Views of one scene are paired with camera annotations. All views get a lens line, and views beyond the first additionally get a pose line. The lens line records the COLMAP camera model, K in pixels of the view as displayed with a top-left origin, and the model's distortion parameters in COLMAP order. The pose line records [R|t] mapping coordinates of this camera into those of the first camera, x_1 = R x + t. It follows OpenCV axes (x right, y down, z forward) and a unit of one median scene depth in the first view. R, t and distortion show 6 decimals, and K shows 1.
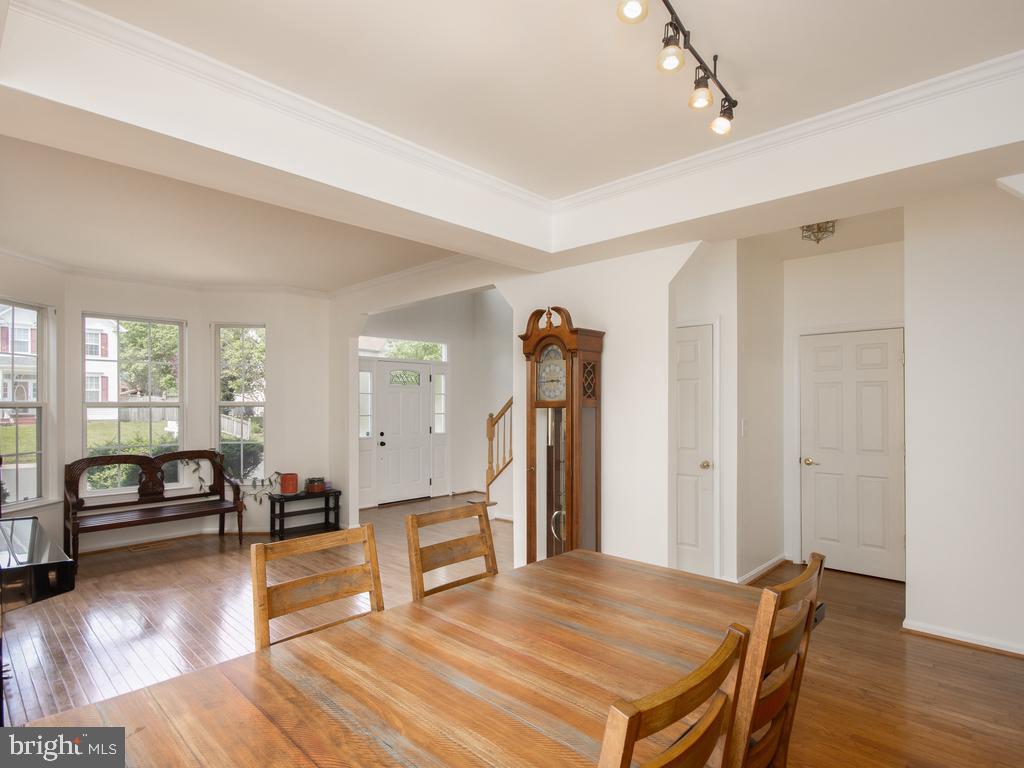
lens RADIAL K [[542.6, 0, 512.7], [0, 542.6, 403.0], [0, 0, 1]] dist [0.001485, -0.000519]
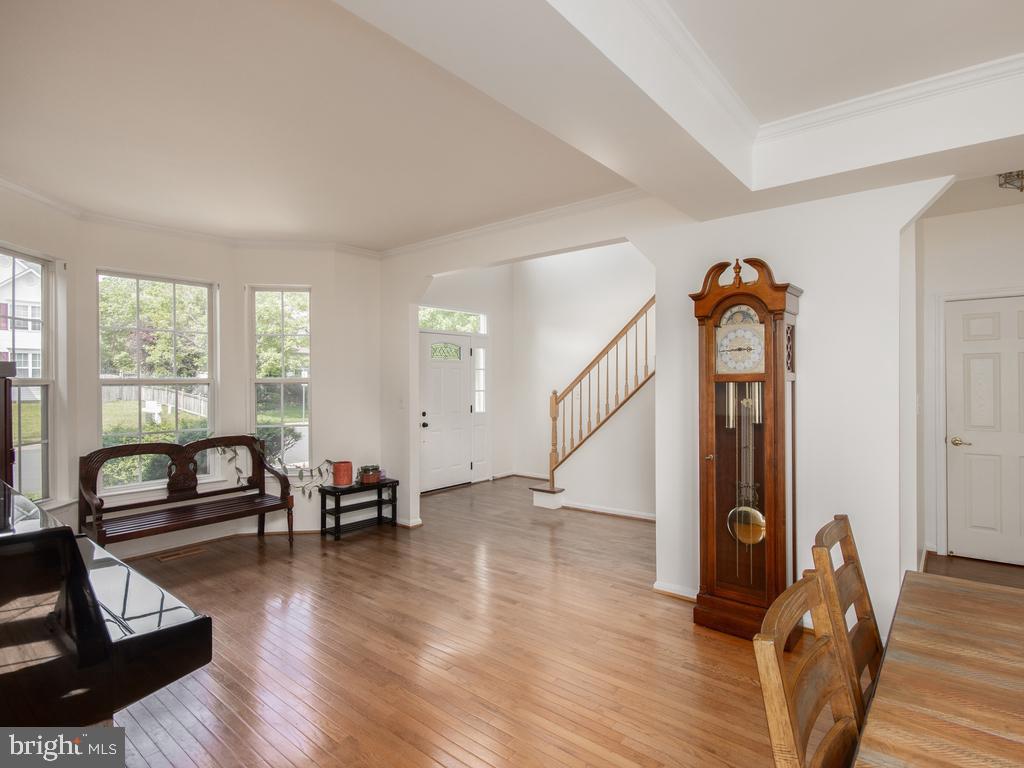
lens RADIAL K [[539.2, 0, 516.9], [0, 539.2, 379.4], [0, 0, 1]] dist [-0.002605, -0.000557]
pose [[0.997174, -0.003614, 0.075033, -0.205203], [0.003722, 0.999992, -0.001308, 0.002711], [-0.075028, 0.001584, 0.997180, 0.135905]]
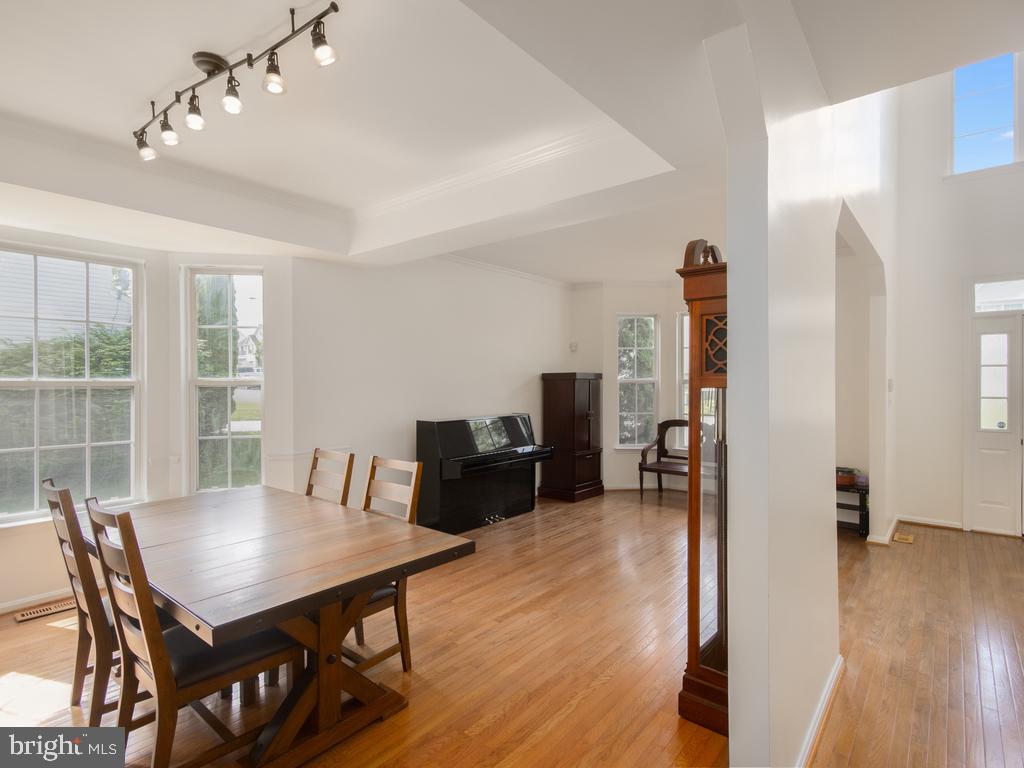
lens RADIAL K [[519.6, 0, 513.3], [0, 519.6, 378.3], [0, 0, 1]] dist [0.026891, -0.000454]
pose [[0.077068, -0.003114, -0.997021, 0.440852], [0.002012, 0.999994, -0.002967, -0.001130], [0.997024, -0.001778, 0.077074, 0.441221]]
